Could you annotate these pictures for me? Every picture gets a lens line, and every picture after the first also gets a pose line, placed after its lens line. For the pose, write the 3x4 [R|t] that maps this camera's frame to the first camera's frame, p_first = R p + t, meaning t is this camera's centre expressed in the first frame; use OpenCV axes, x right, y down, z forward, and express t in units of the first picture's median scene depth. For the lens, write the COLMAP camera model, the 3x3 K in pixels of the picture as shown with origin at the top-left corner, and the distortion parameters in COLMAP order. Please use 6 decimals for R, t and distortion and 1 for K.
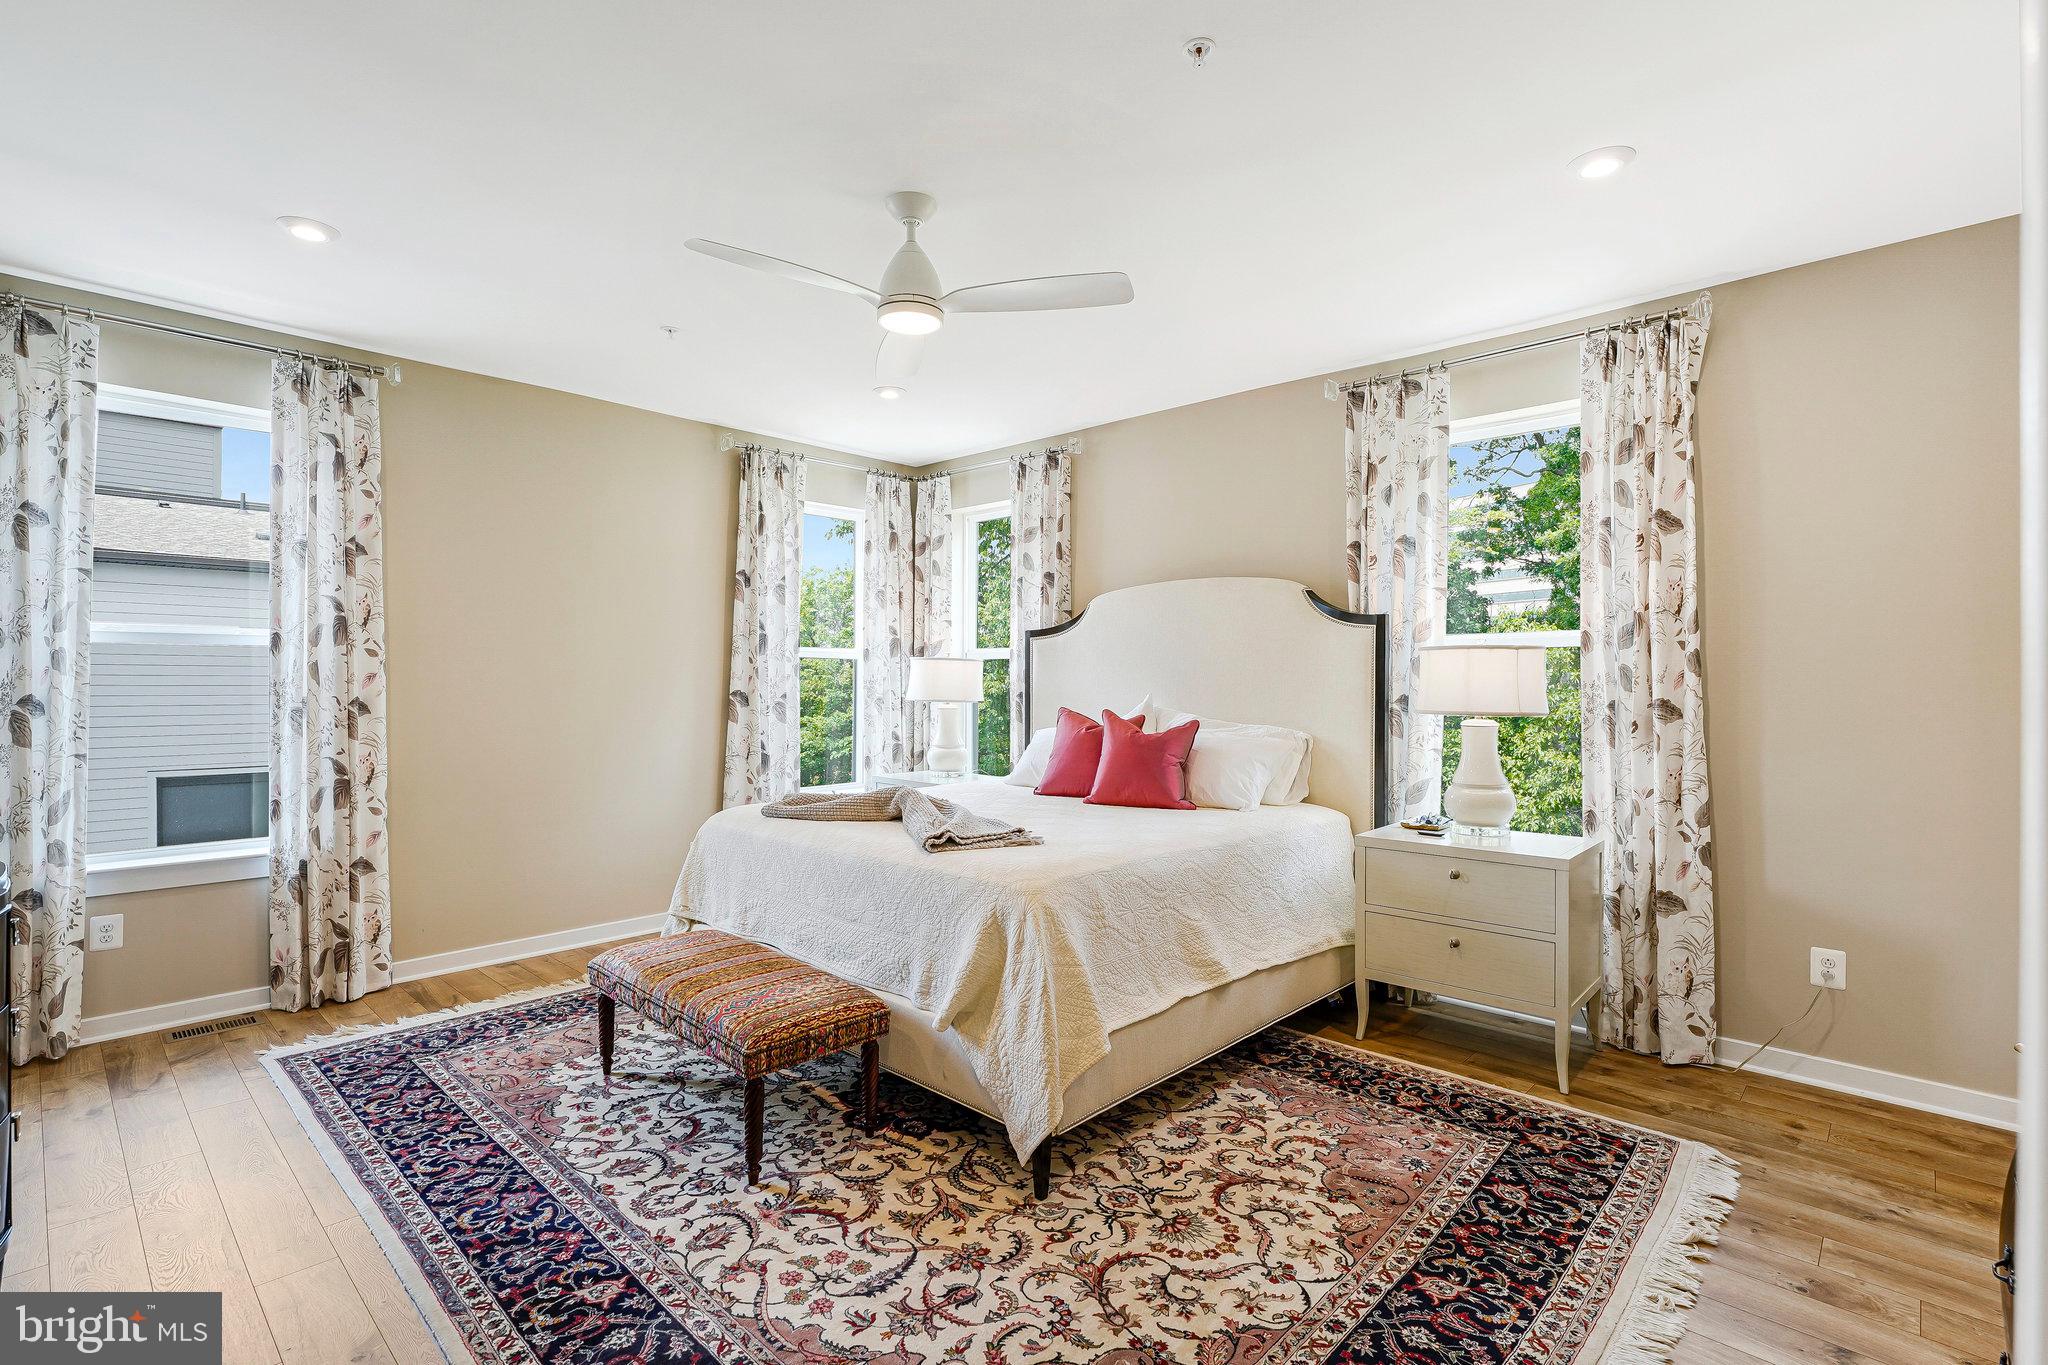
lens RADIAL K [[954.7, 0, 1024.0], [0, 954.7, 682.5], [0, 0, 1]] dist [-0.001179, -0.000236]
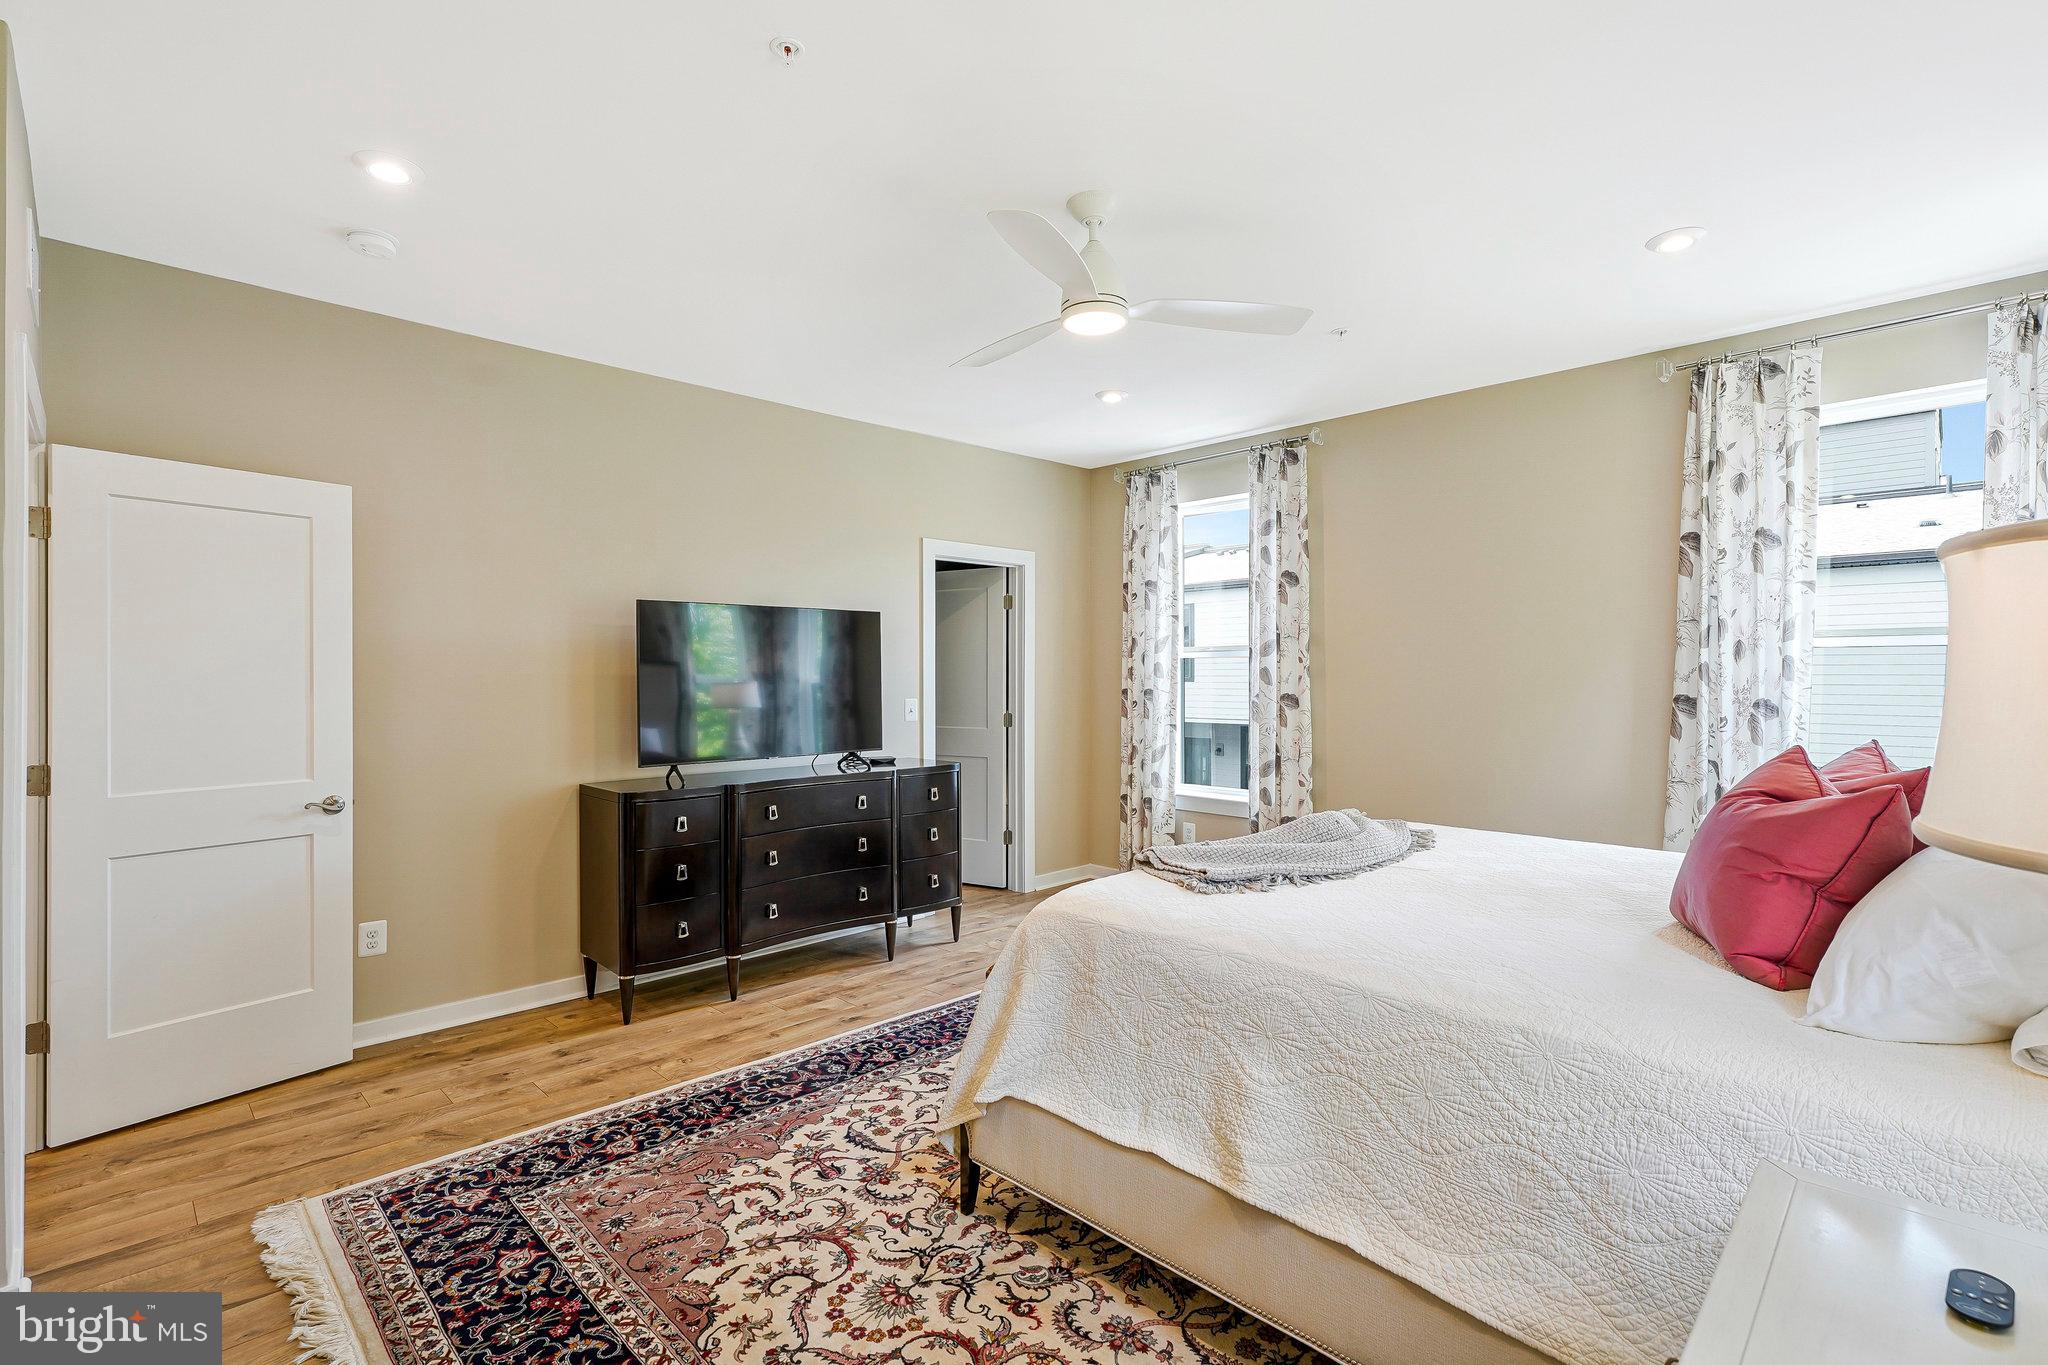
lens RADIAL K [[954.1, 0, 1020.8], [0, 954.1, 676.6], [0, 0, 1]] dist [-0.000742, 0.000022]
pose [[-0.037551, -0.005106, -0.999282, 1.097499], [-0.004766, 0.999976, -0.004930, -0.000320], [0.999283, 0.004578, -0.037574, 1.209396]]
